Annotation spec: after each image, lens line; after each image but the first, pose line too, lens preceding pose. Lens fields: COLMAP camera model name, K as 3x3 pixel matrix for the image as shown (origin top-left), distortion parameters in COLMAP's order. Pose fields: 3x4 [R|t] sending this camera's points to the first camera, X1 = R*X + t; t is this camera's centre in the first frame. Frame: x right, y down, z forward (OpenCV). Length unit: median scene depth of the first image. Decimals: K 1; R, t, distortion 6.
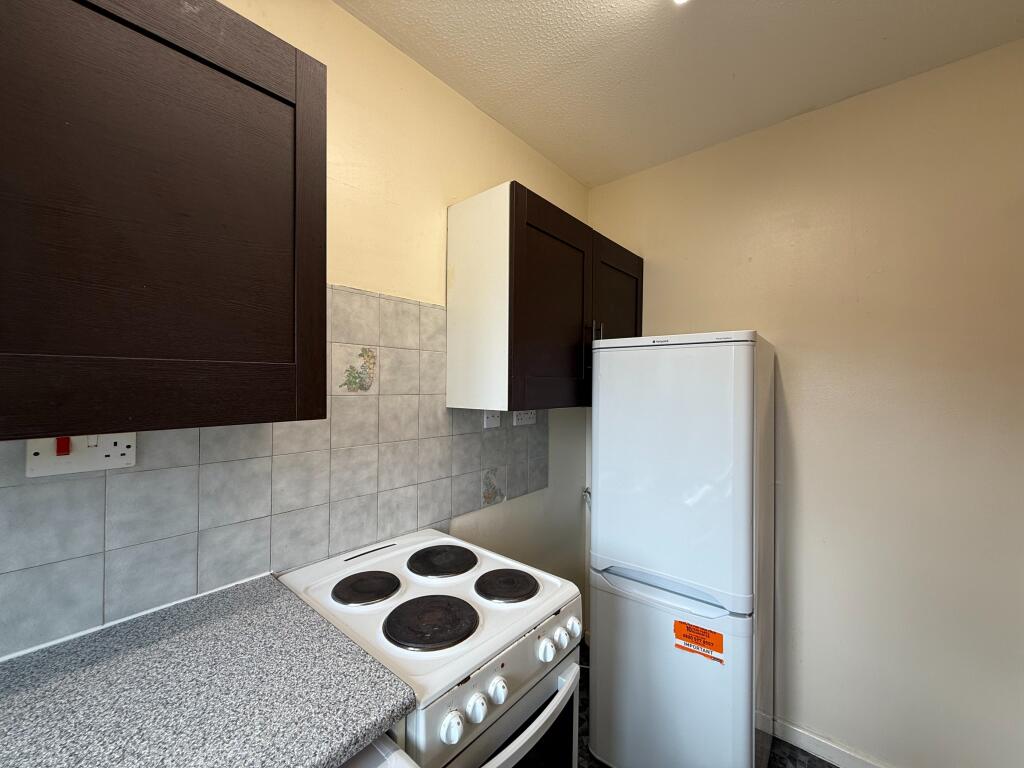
lens RADIAL K [[407.0, 0, 509.0], [0, 407.0, 384.1], [0, 0, 1]] dist [-0.000367, -0.000212]
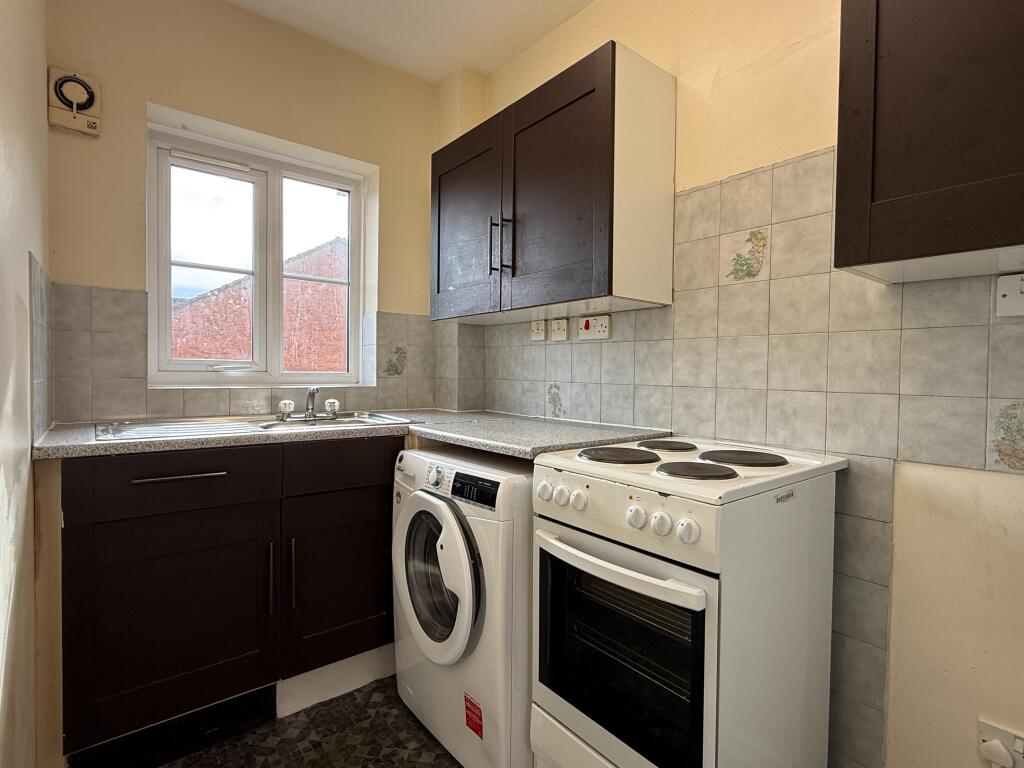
lens RADIAL K [[514.1, 0, 509.6], [0, 514.1, 382.7], [0, 0, 1]] dist [0.003526, 0.000444]
pose [[-0.186871, 0.013443, -0.982292, 0.920142], [-0.011225, 0.999812, 0.015819, 0.247449], [0.982320, 0.013982, -0.186685, 0.678606]]
